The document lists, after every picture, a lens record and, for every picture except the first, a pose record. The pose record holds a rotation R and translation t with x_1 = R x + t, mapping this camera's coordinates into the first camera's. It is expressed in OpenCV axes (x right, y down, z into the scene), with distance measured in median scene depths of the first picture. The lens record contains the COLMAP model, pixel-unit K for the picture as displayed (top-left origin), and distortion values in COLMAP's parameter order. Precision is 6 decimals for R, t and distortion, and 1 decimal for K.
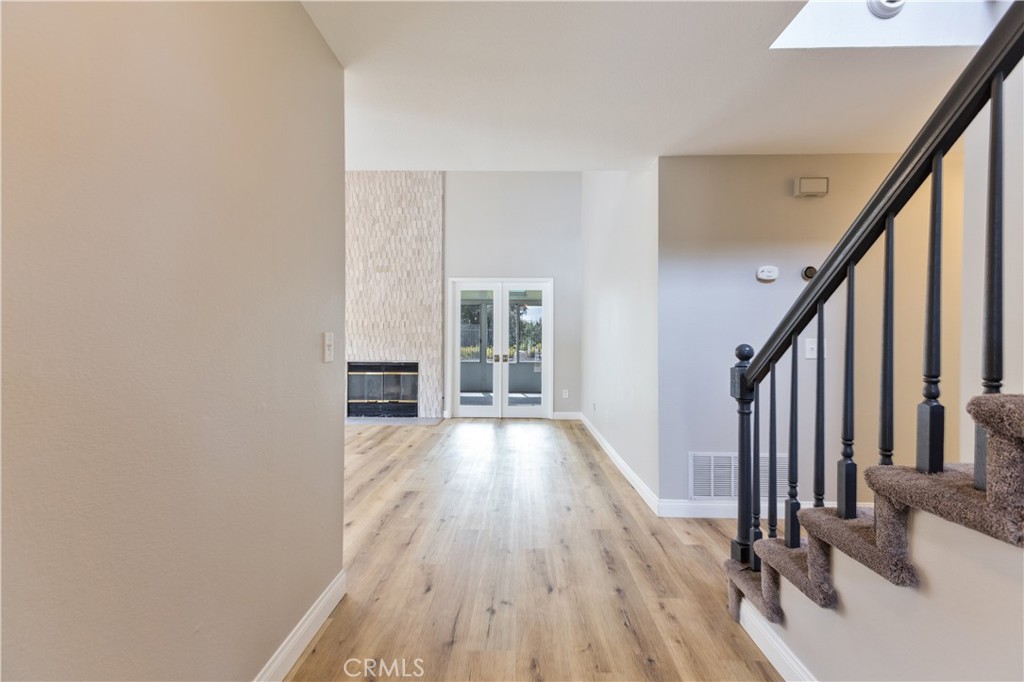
lens RADIAL K [[451.1, 0, 507.8], [0, 451.1, 349.6], [0, 0, 1]] dist [0.023975, -0.006140]
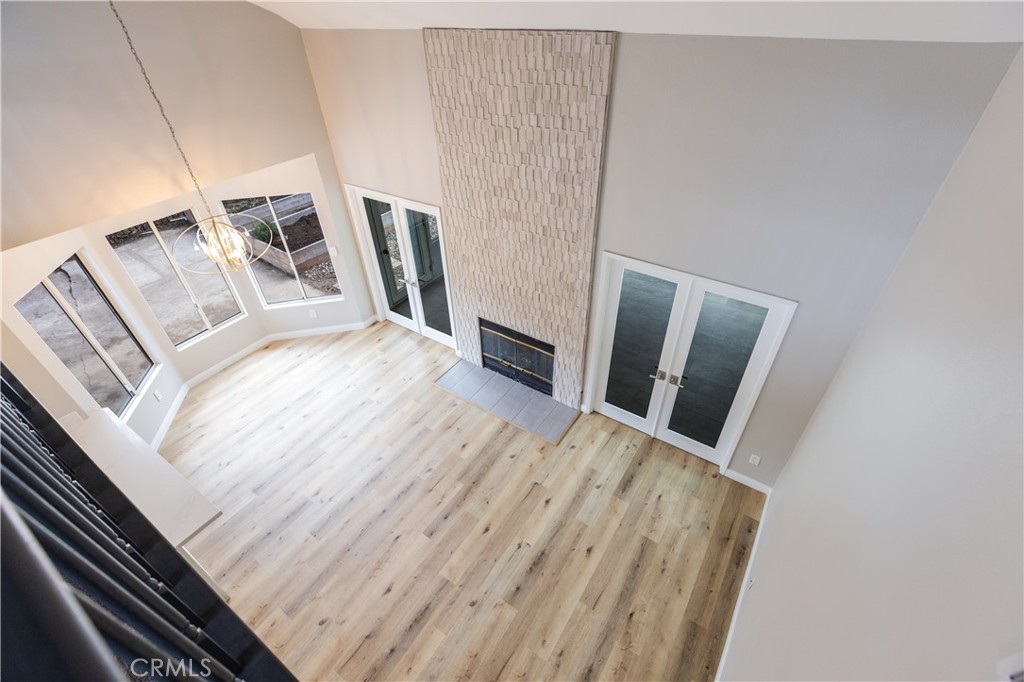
lens RADIAL K [[451.1, 0, 511.5], [0, 451.1, 339.2], [0, 0, 1]] dist [0.023975, -0.006140]
pose [[0.838387, 0.312186, -0.446820, 0.070225], [0.032101, 0.790037, 0.612218, -0.435661], [0.544130, -0.527618, 0.652335, 0.483632]]
